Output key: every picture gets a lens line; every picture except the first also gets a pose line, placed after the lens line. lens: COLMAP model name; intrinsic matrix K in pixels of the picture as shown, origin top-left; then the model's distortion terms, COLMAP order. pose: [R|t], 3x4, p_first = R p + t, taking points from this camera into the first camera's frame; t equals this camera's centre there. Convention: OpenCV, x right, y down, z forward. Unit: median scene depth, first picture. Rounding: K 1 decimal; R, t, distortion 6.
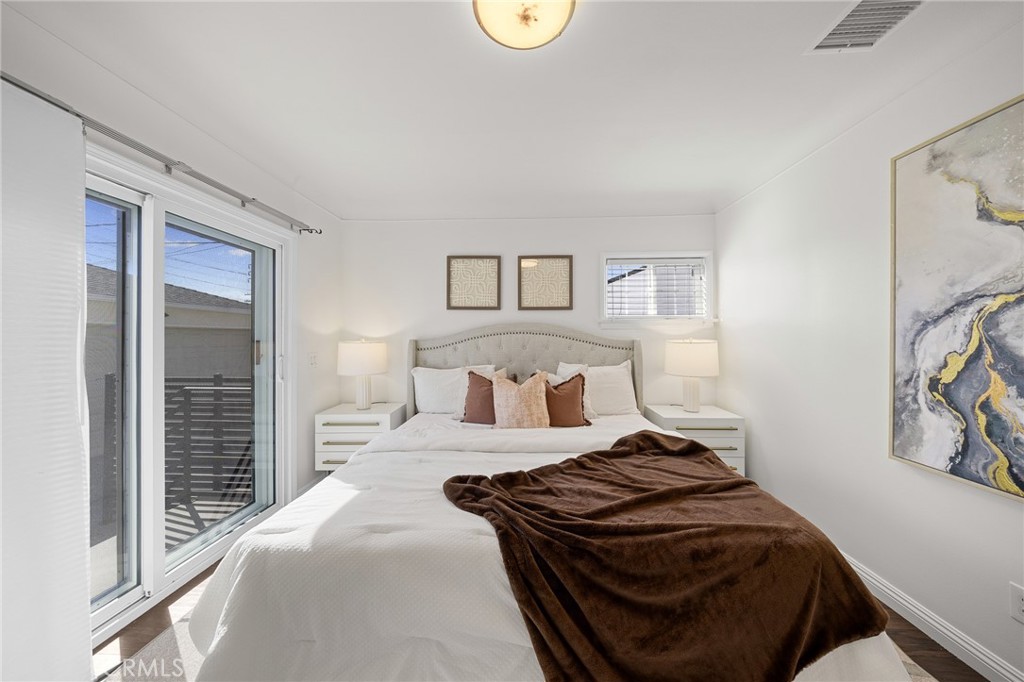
lens RADIAL K [[340.9, 0, 513.1], [0, 340.9, 336.1], [0, 0, 1]] dist [0.000018, 0.000005]
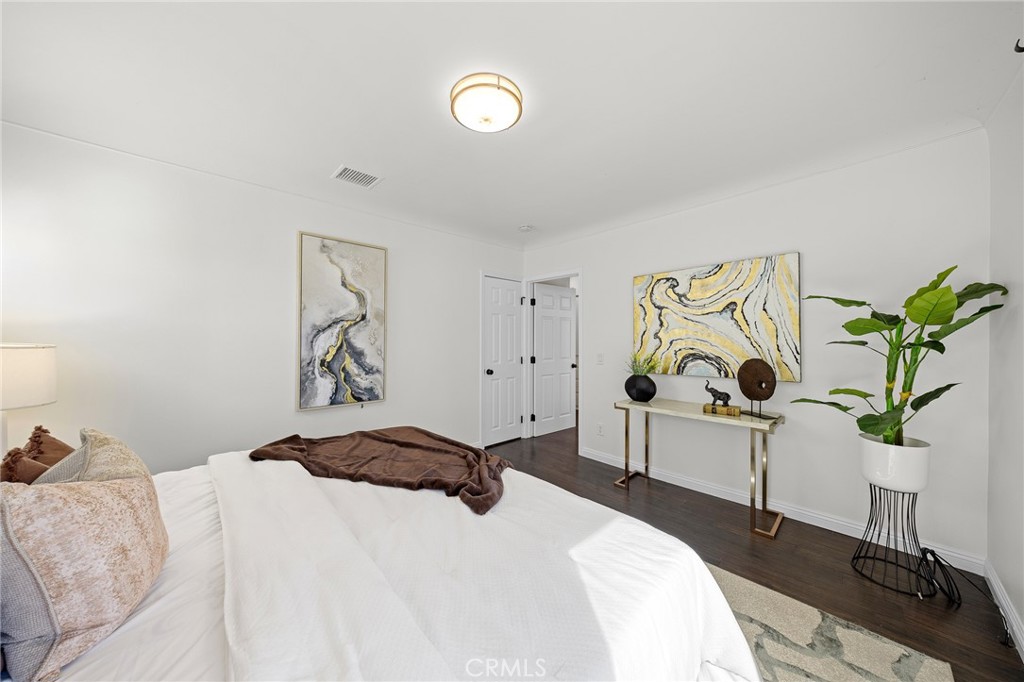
lens RADIAL K [[340.9, 0, 512.5], [0, 340.9, 341.4], [0, 0, 1]] dist [0.000018, 0.000005]
pose [[-0.719419, -0.004419, 0.694562, -0.915592], [-0.004524, 0.999988, 0.001677, 0.011277], [-0.694562, -0.001936, -0.719431, 1.697098]]
